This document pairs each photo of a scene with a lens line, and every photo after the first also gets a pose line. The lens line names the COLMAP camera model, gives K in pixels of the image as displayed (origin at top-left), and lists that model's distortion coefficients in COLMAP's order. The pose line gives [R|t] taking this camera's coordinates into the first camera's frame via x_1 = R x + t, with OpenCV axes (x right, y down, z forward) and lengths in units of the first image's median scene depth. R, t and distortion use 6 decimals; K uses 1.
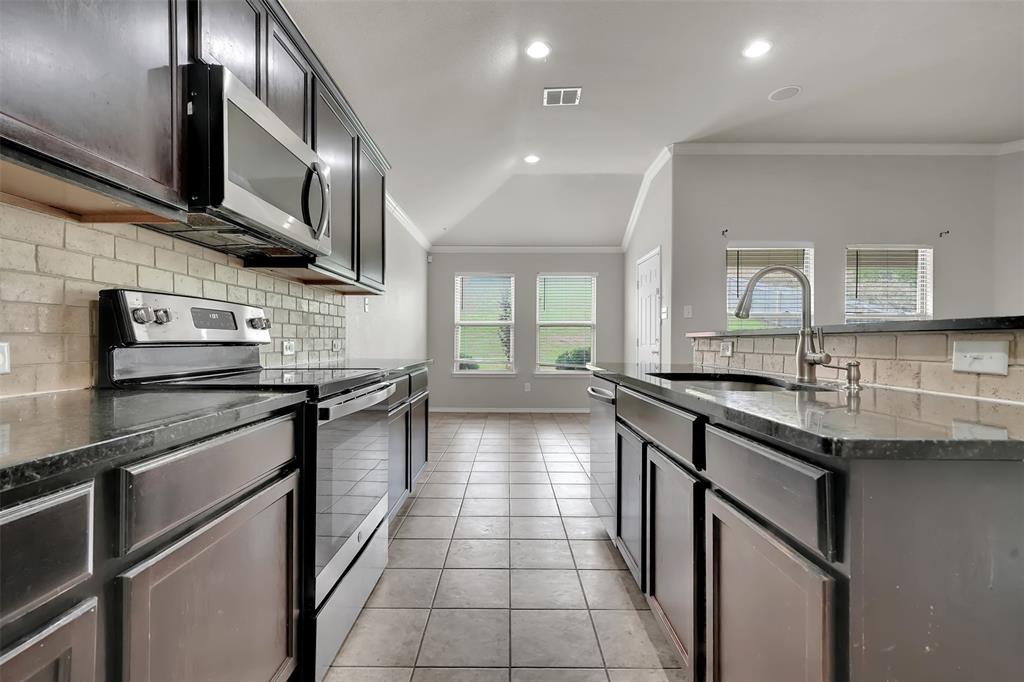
lens RADIAL K [[437.4, 0, 517.9], [0, 437.4, 341.5], [0, 0, 1]] dist [0.002291, 0.000453]
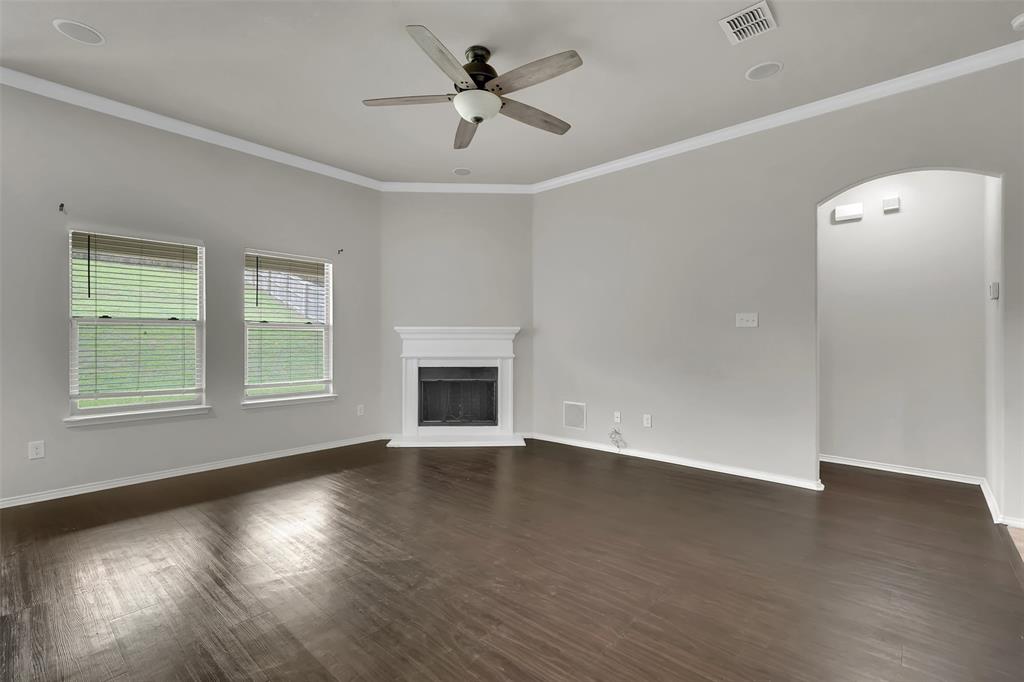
lens RADIAL K [[446.0, 0, 492.1], [0, 446.0, 338.1], [0, 0, 1]] dist [0.000727, -0.000024]
pose [[0.688476, -0.000757, 0.725258, 0.842775], [0.002036, 0.999998, -0.000889, -0.053842], [-0.725256, 0.002089, 0.688476, -0.087074]]
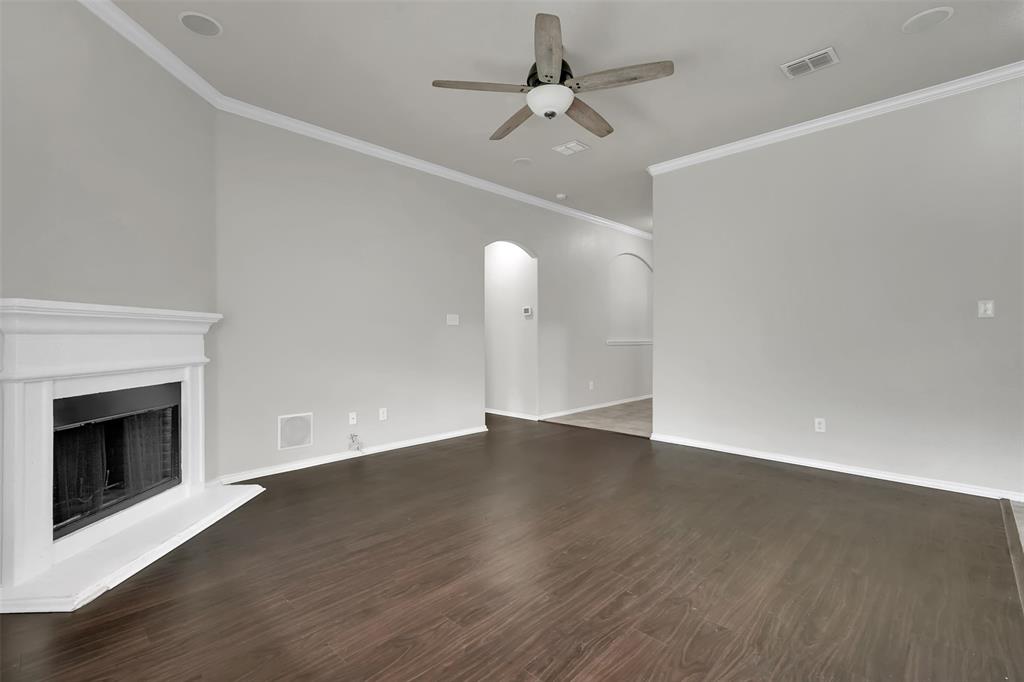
lens RADIAL K [[470.0, 0, 512.0], [0, 470.0, 341.0], [0, 0, 1]] dist [0.001064, 0.000228]
pose [[-0.707169, -0.012378, 0.706936, 0.846670], [-0.004308, 0.999904, 0.013199, -0.049413], [-0.707031, 0.006288, -0.707155, 1.921762]]
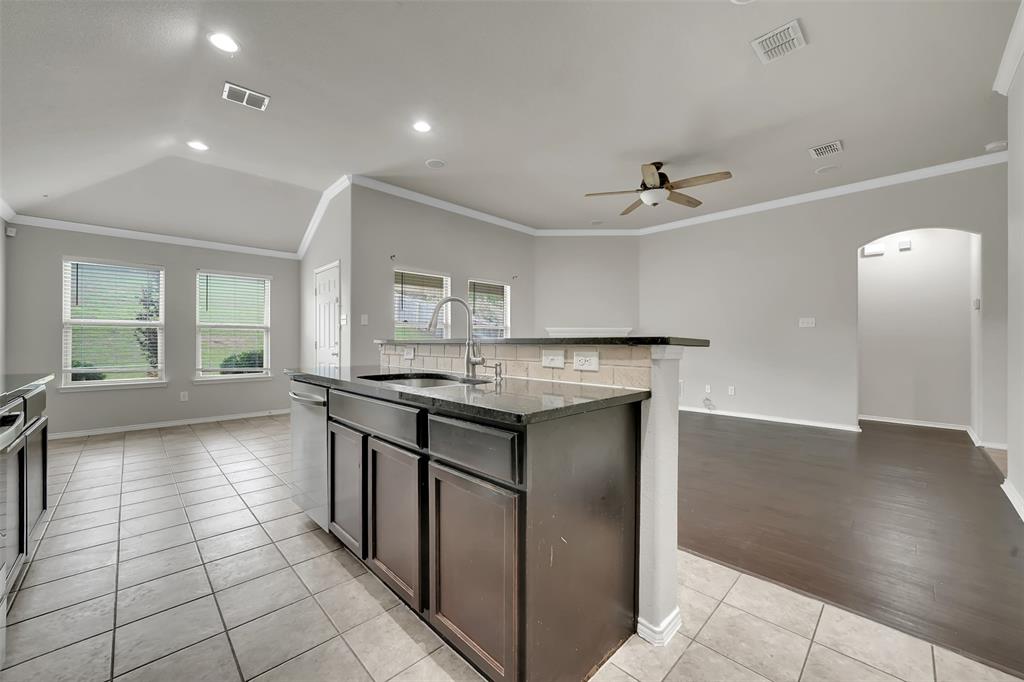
lens RADIAL K [[383.5, 0, 499.9], [0, 383.5, 341.5], [0, 0, 1]] dist [-0.009706, 0.000325]
pose [[0.730353, -0.003268, 0.683062, -0.108261], [0.002486, 0.999995, 0.002126, -0.019952], [-0.683065, 0.000145, 0.730357, -0.016559]]
